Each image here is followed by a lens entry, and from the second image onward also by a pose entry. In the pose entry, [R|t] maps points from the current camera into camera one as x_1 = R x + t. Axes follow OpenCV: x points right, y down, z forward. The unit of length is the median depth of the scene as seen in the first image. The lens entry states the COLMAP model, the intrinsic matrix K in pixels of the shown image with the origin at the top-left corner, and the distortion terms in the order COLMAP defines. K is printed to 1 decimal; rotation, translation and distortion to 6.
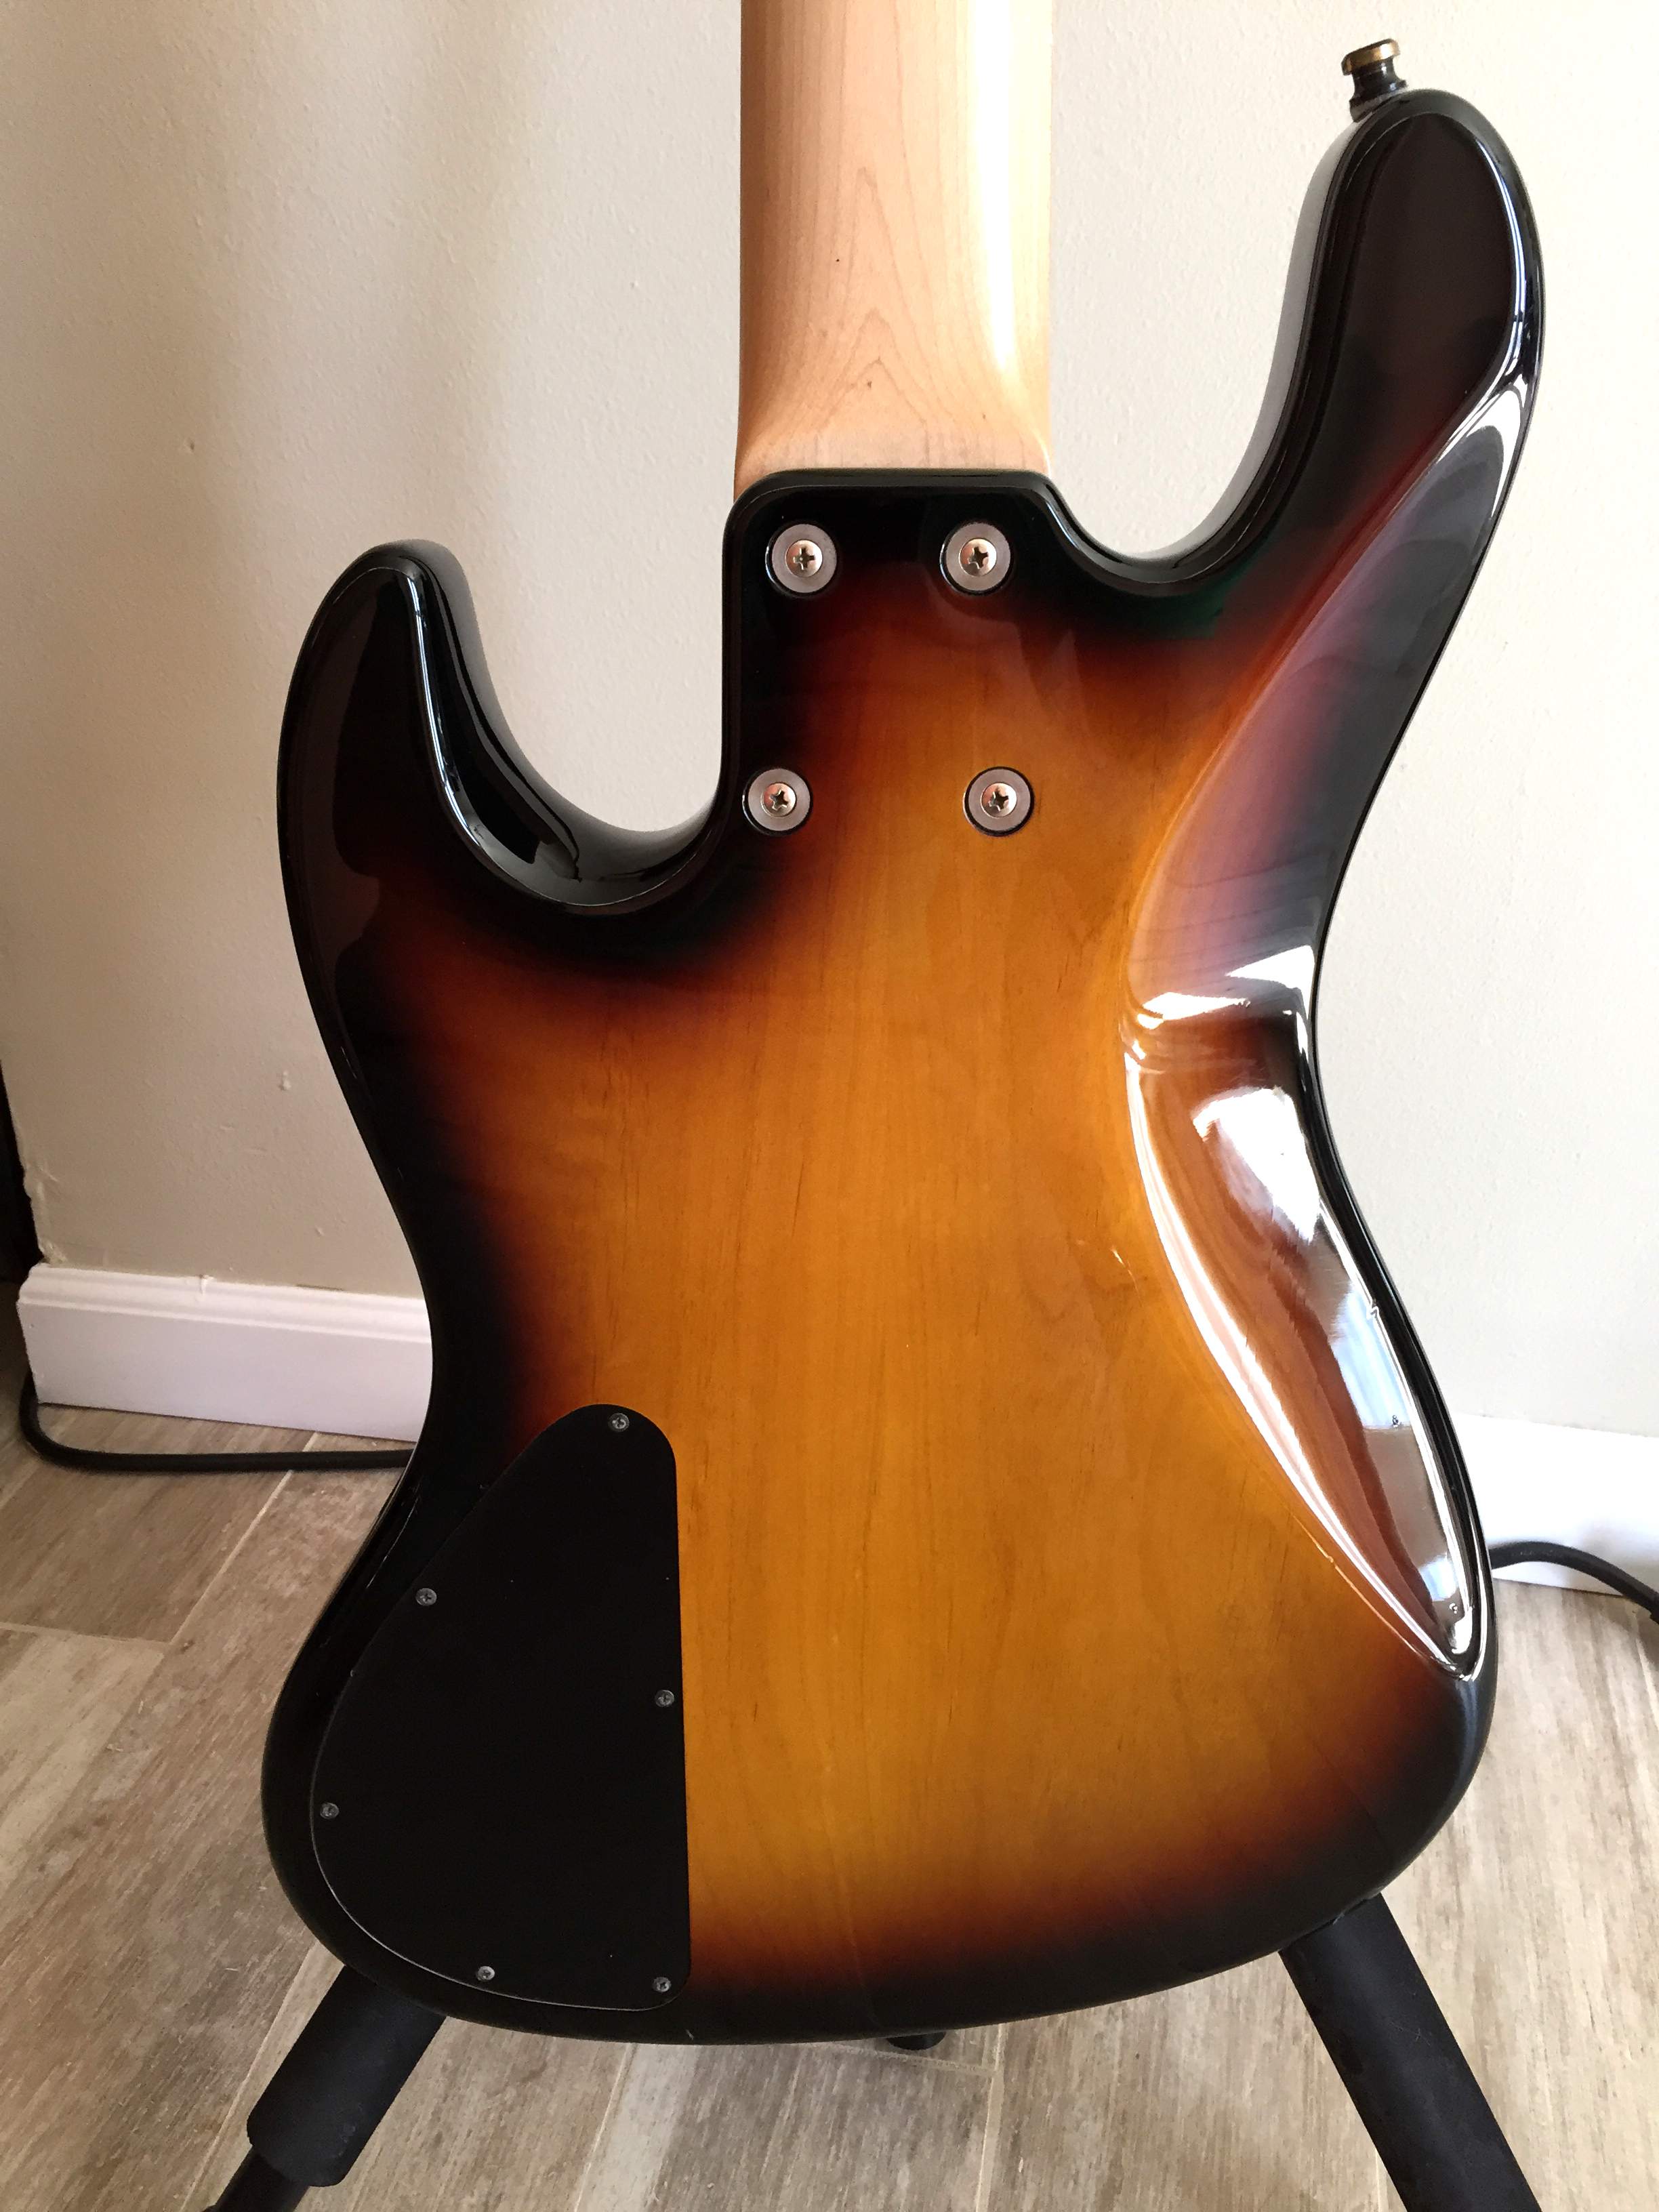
lens RADIAL K [[1910.6, 0, 866.3], [0, 1910.6, 1107.2], [0, 0, 1]] dist [0.083711, -0.139784]
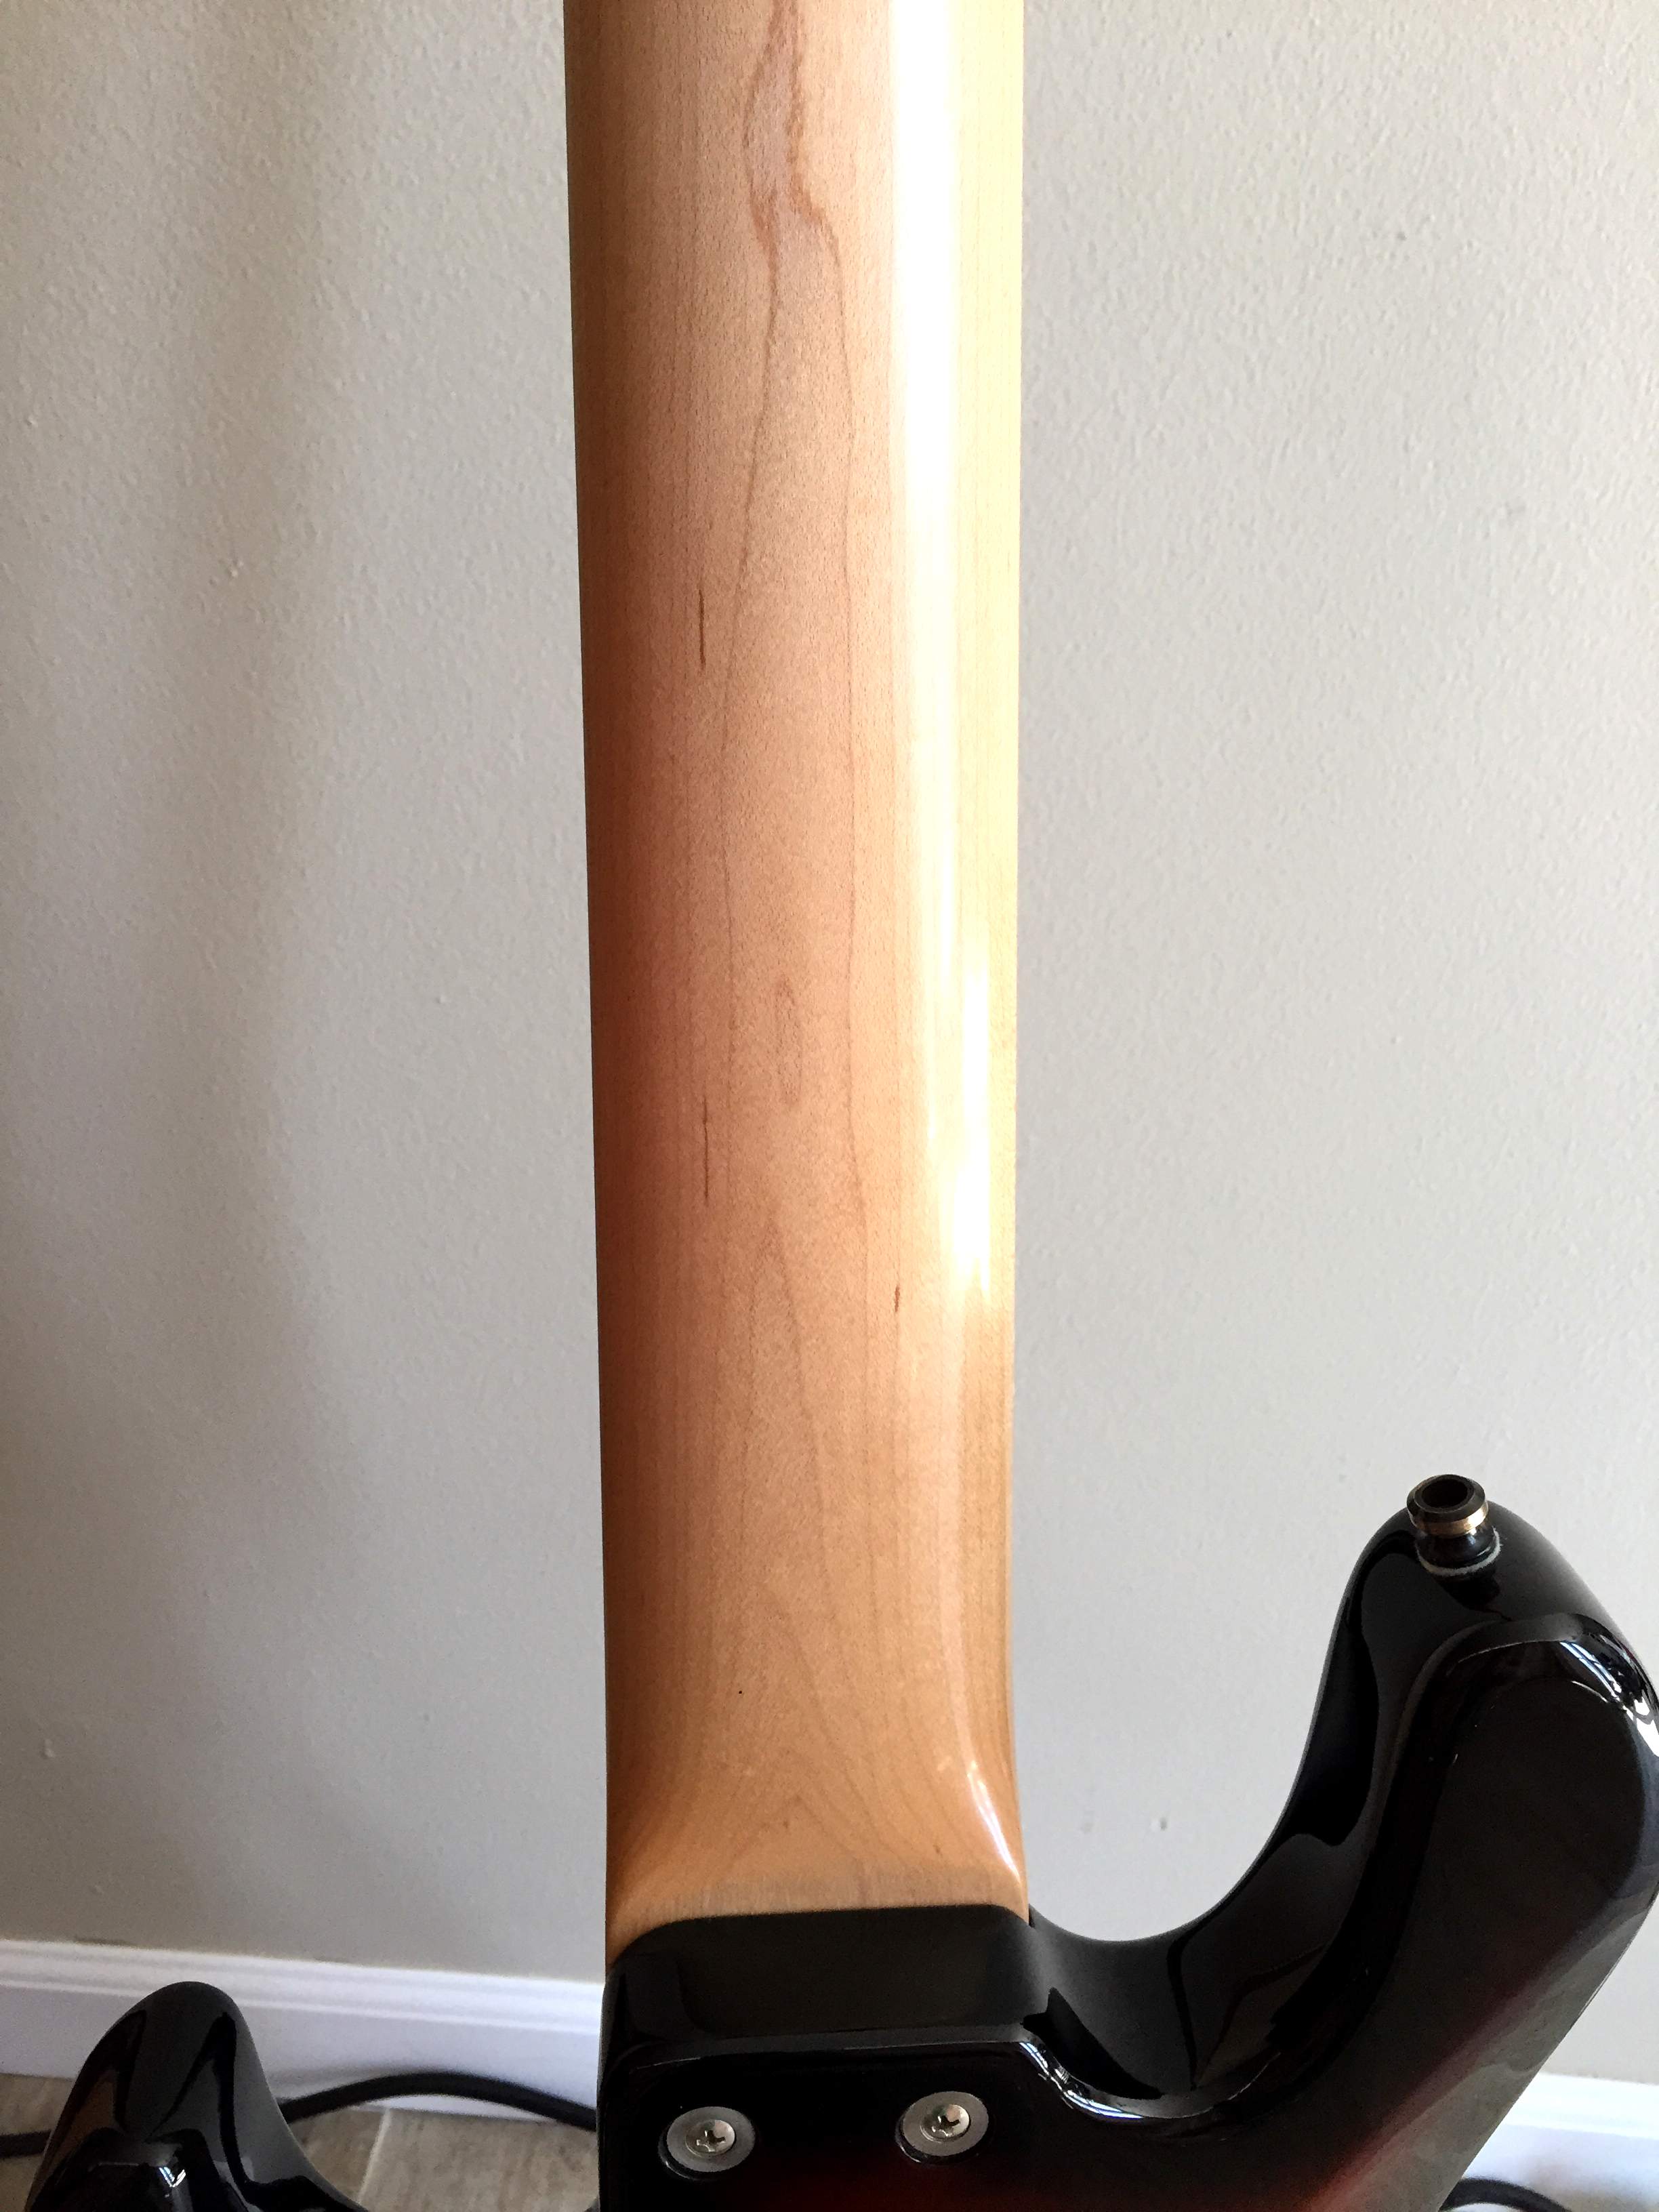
lens RADIAL K [[1910.6, 0, 866.3], [0, 1910.6, 1107.2], [0, 0, 1]] dist [0.083711, -0.139784]
pose [[0.994787, -0.035706, 0.095516, -0.028467], [0.033067, 0.999030, 0.029071, -0.660258], [-0.096462, -0.025761, 0.995003, 0.257405]]
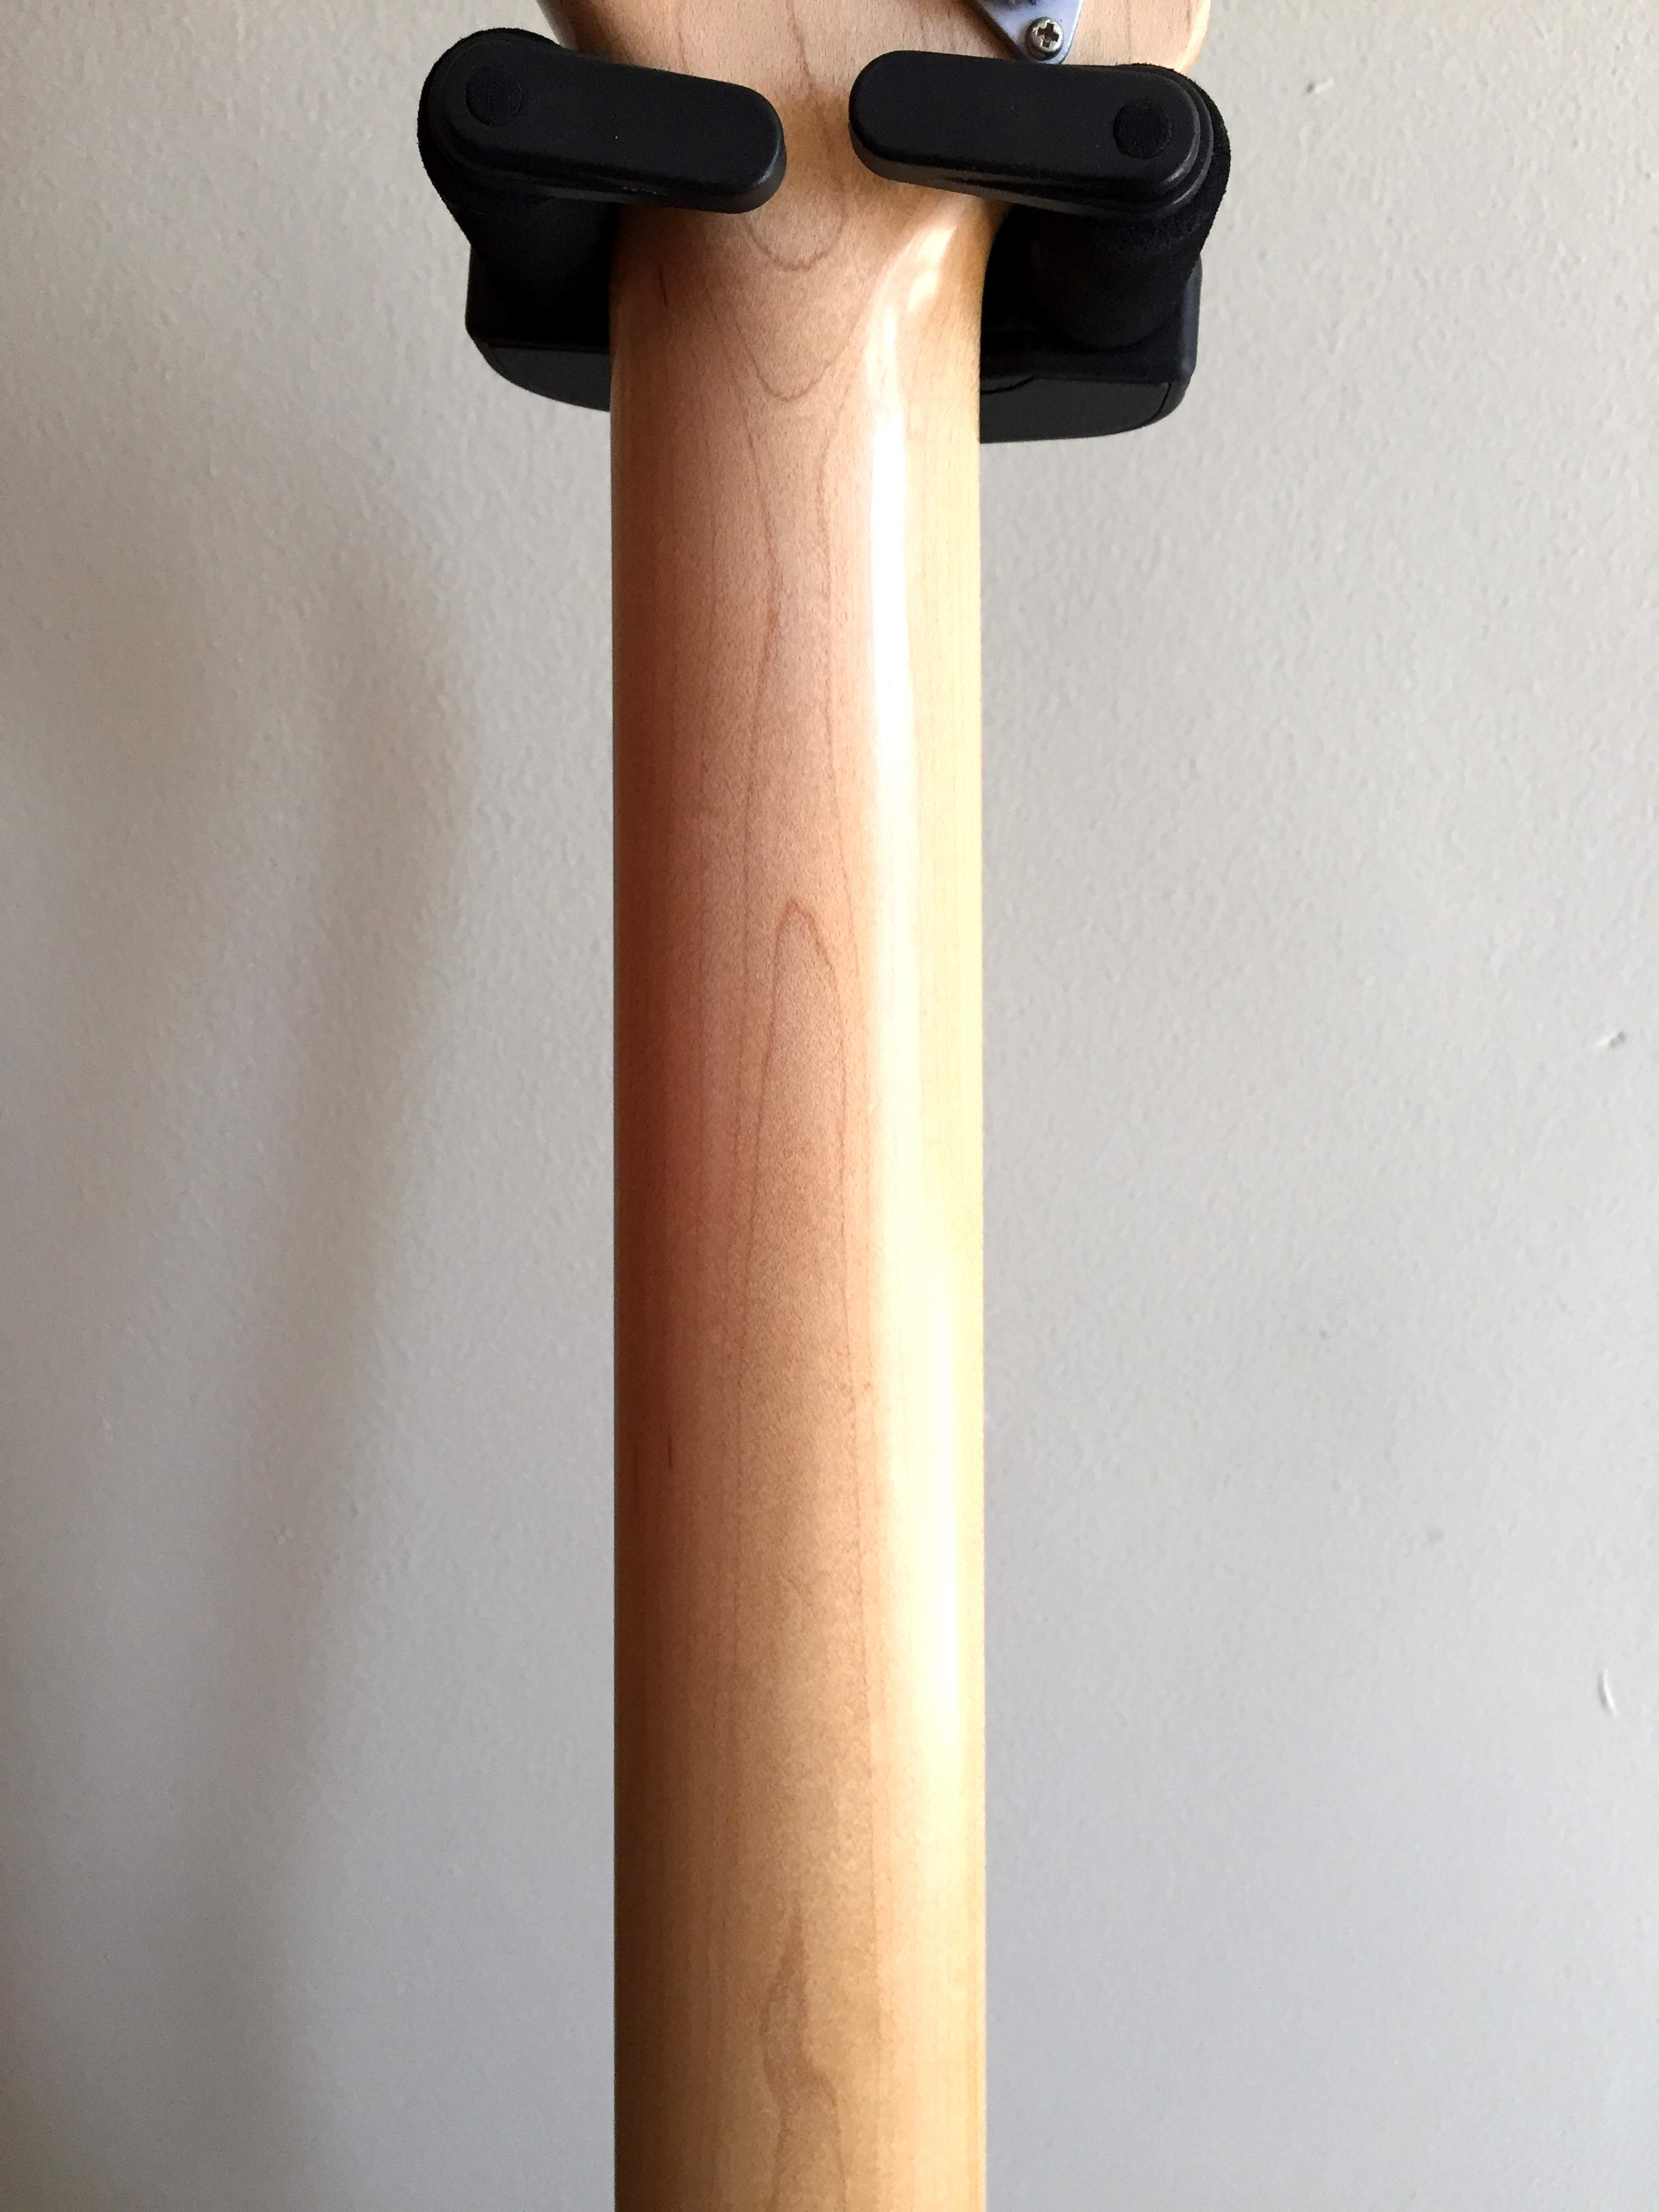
lens RADIAL K [[1910.6, 0, 866.3], [0, 1910.6, 1107.2], [0, 0, 1]] dist [0.083711, -0.139784]
pose [[0.993978, -0.025247, 0.106631, -0.027762], [0.032079, 0.997508, -0.062846, -1.190766], [-0.104778, 0.065888, 0.992311, 0.118975]]
